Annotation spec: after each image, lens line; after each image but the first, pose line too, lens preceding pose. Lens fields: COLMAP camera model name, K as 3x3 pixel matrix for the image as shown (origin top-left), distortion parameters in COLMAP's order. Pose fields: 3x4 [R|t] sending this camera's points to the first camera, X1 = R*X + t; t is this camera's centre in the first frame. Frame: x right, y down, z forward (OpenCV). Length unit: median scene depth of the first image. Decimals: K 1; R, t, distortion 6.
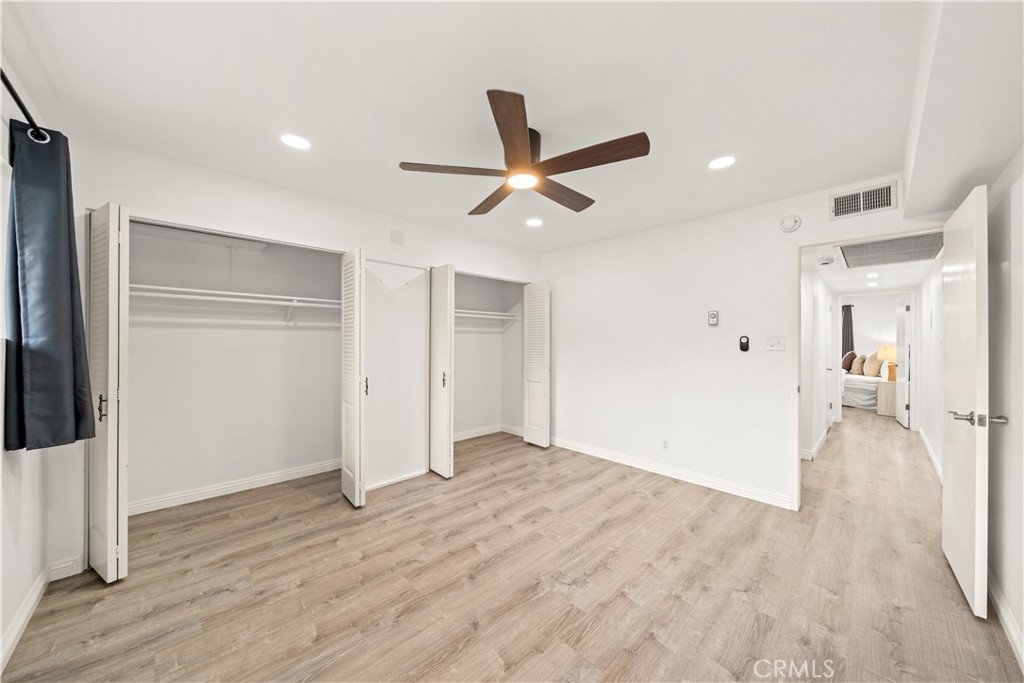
lens RADIAL K [[350.8, 0, 507.5], [0, 350.8, 344.2], [0, 0, 1]] dist [-0.003411, -0.000281]
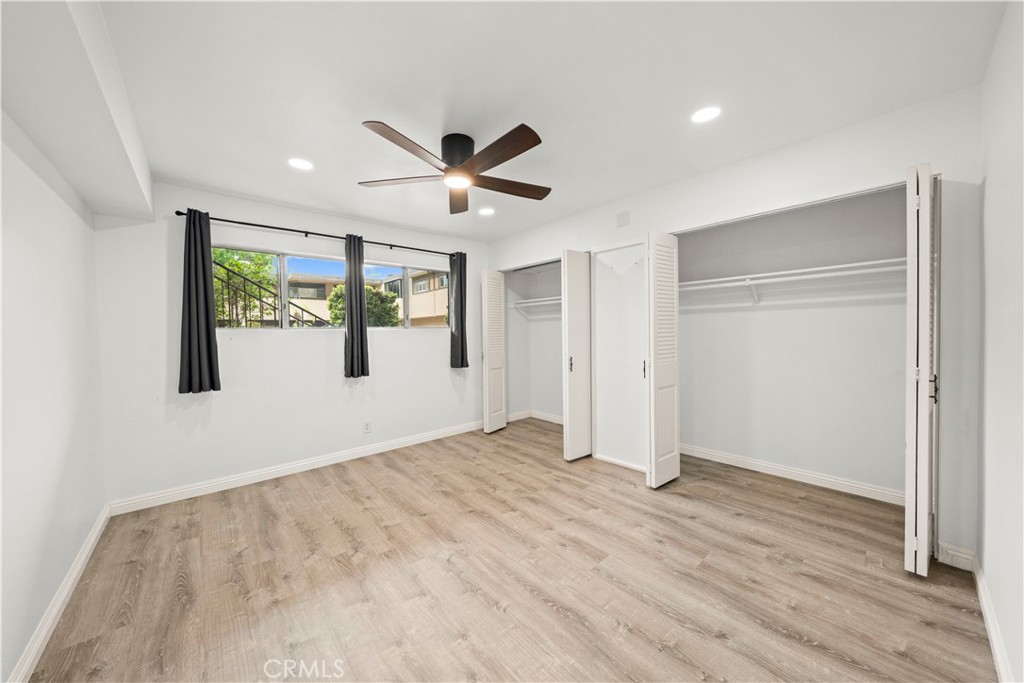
lens RADIAL K [[350.8, 0, 507.7], [0, 350.8, 339.4], [0, 0, 1]] dist [-0.003411, -0.000281]
pose [[-0.031397, 0.017335, -0.999357, 0.867915], [0.010700, 0.999798, 0.017006, 0.011041], [0.999450, -0.010159, -0.031576, 0.877751]]
